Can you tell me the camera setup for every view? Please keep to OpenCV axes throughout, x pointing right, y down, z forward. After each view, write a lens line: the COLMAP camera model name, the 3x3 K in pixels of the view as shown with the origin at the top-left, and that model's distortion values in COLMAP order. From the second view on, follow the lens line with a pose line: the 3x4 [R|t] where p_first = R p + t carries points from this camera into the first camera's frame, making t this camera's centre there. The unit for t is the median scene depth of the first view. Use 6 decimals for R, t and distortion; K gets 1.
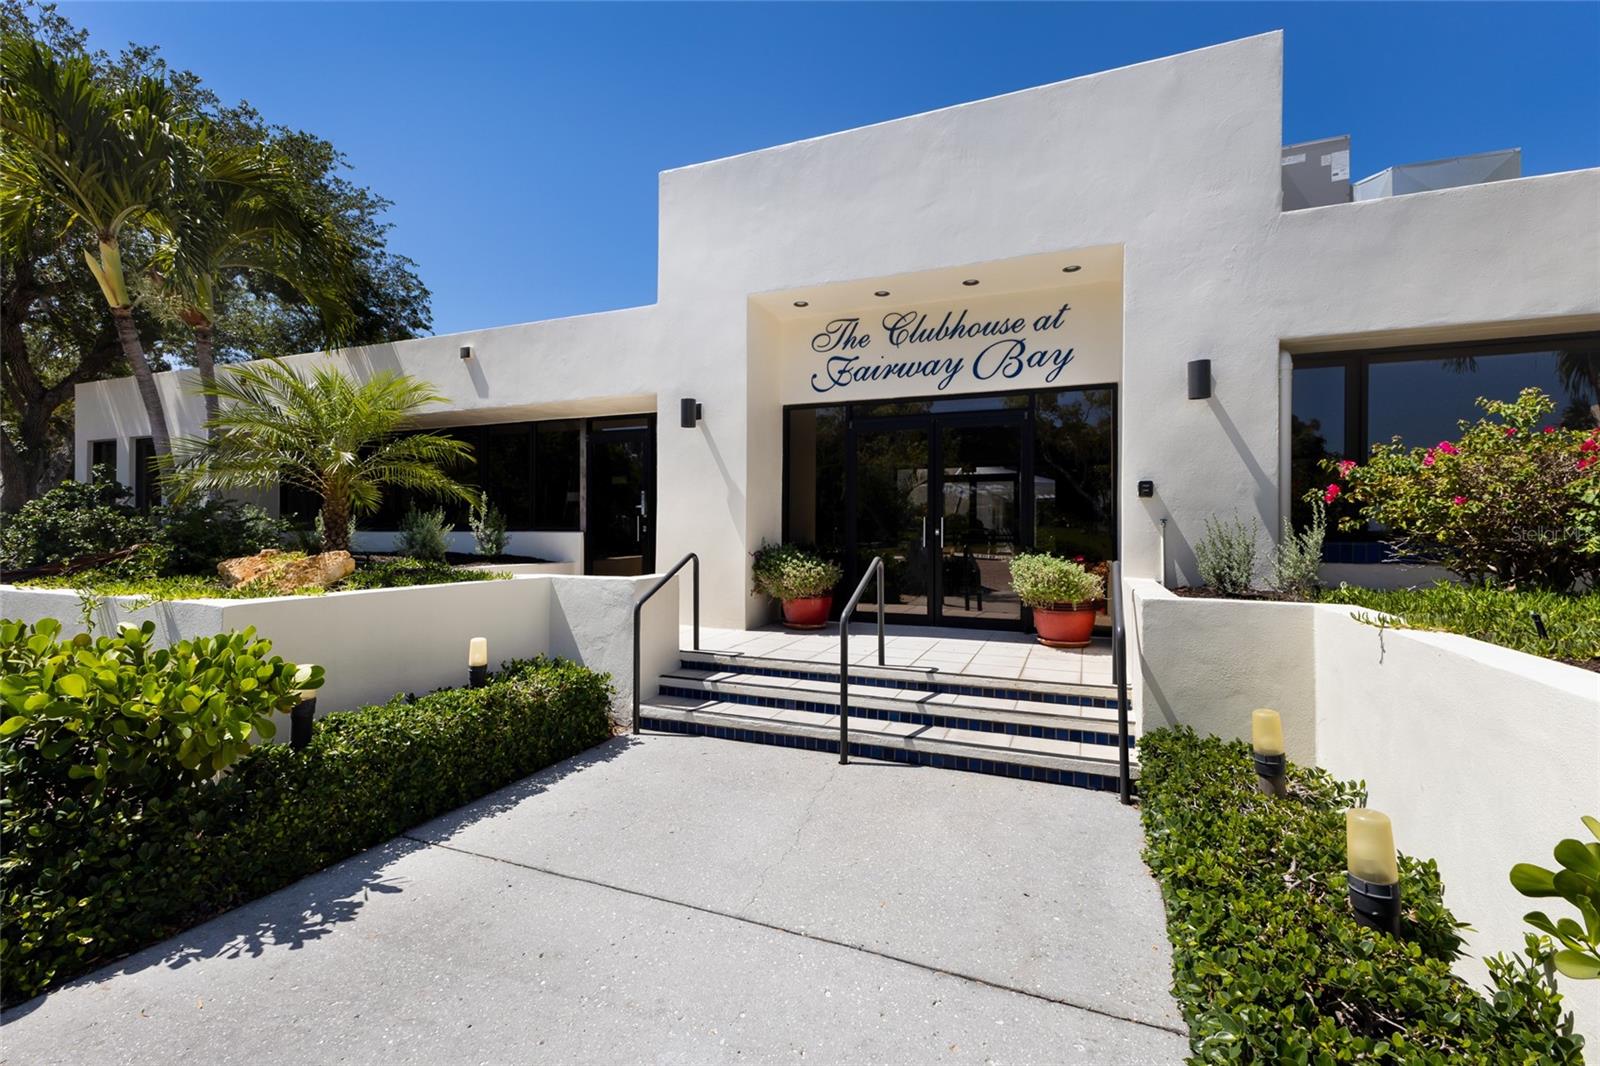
lens RADIAL K [[706.3, 0, 803.8], [0, 706.3, 523.3], [0, 0, 1]] dist [-0.001931, -0.001143]
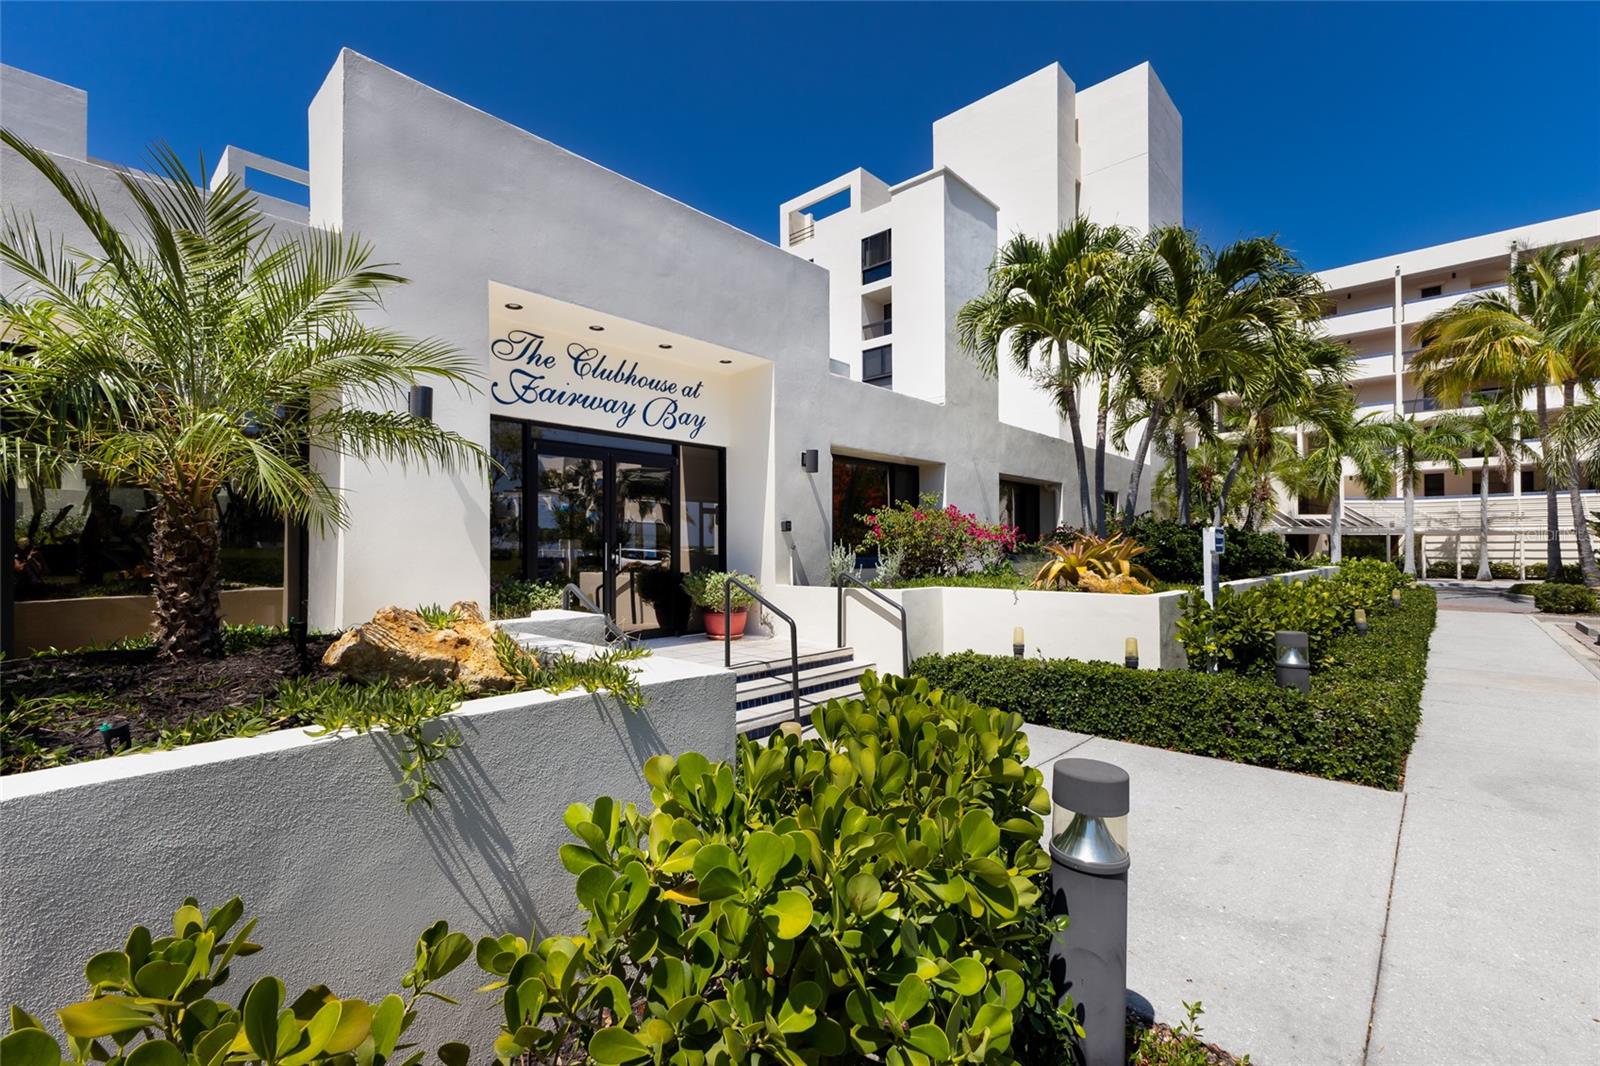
lens RADIAL K [[706.3, 0, 804.9], [0, 706.3, 538.3], [0, 0, 1]] dist [-0.001931, -0.001143]
pose [[0.314214, 0.014220, 0.949246, -0.758858], [0.013987, 0.999710, -0.019606, 0.008027], [-0.949249, 0.019438, 0.313924, 0.386719]]
